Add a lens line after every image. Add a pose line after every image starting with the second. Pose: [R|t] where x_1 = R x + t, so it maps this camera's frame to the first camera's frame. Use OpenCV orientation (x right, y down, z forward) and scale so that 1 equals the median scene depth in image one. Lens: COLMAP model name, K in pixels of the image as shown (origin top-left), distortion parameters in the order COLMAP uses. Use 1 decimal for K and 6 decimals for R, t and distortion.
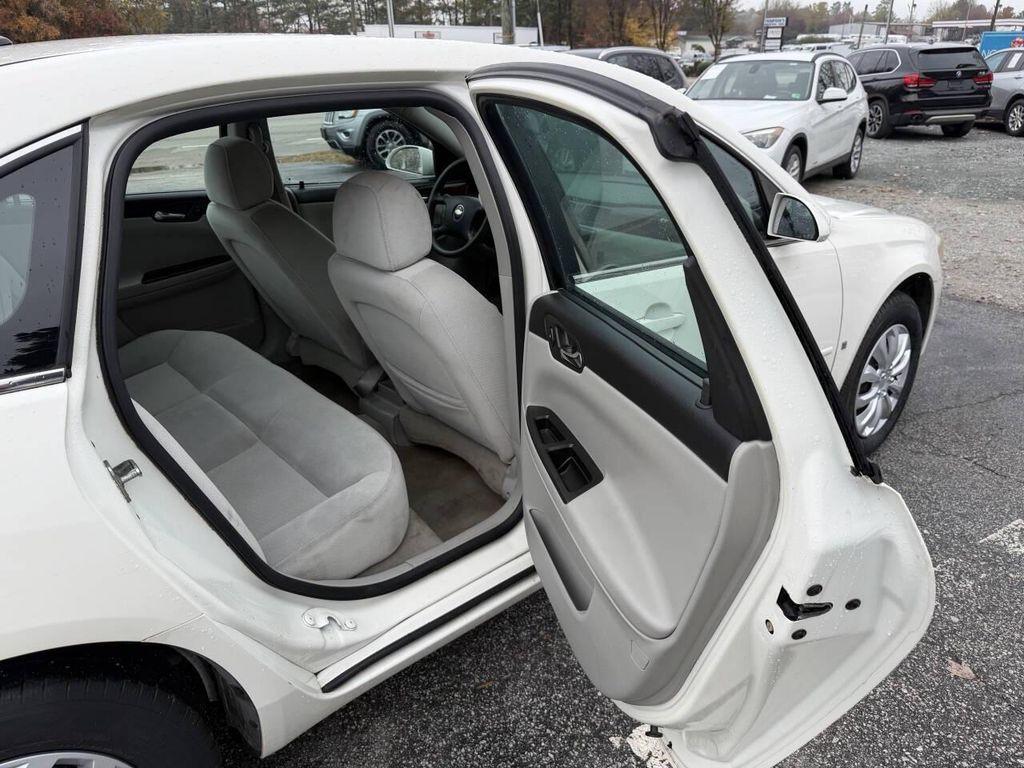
lens RADIAL K [[725.3, 0, 512.0], [0, 725.3, 384.0], [0, 0, 1]] dist [0.005476, -0.002370]
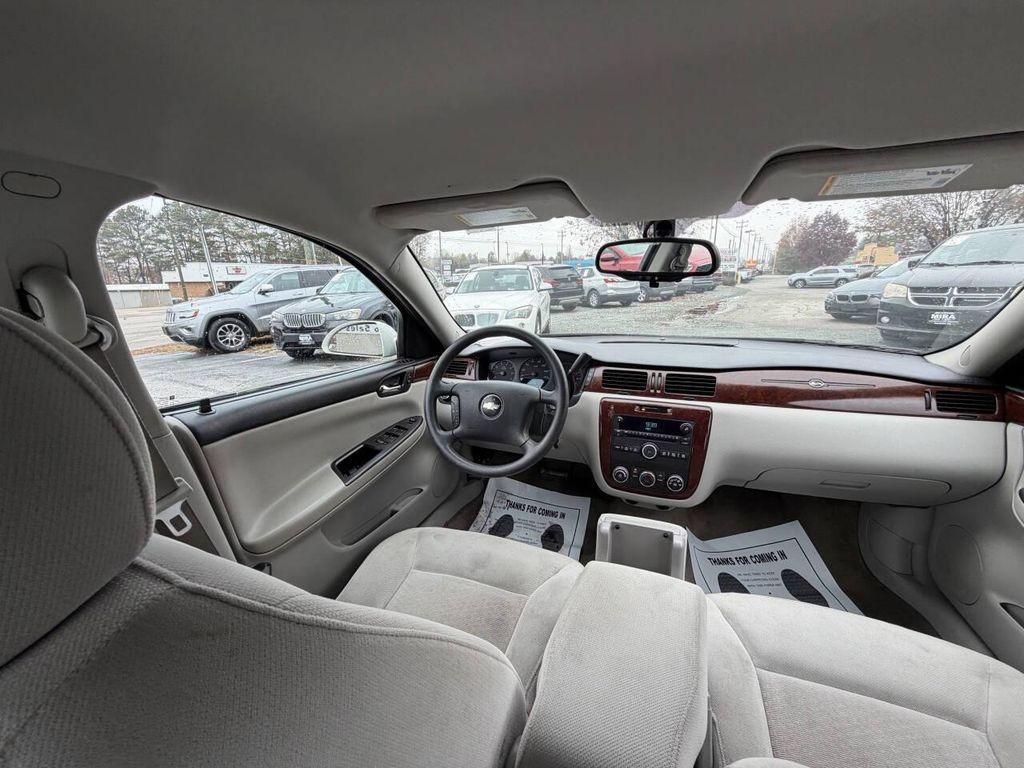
lens RADIAL K [[407.8, 0, 512.0], [0, 407.8, 384.0], [0, 0, 1]] dist [-0.000469, -0.000237]
pose [[0.888647, -0.129089, 0.440049, -0.050627], [0.202951, 0.971185, -0.124946, -0.047421], [-0.411240, 0.200341, 0.889239, 0.151353]]
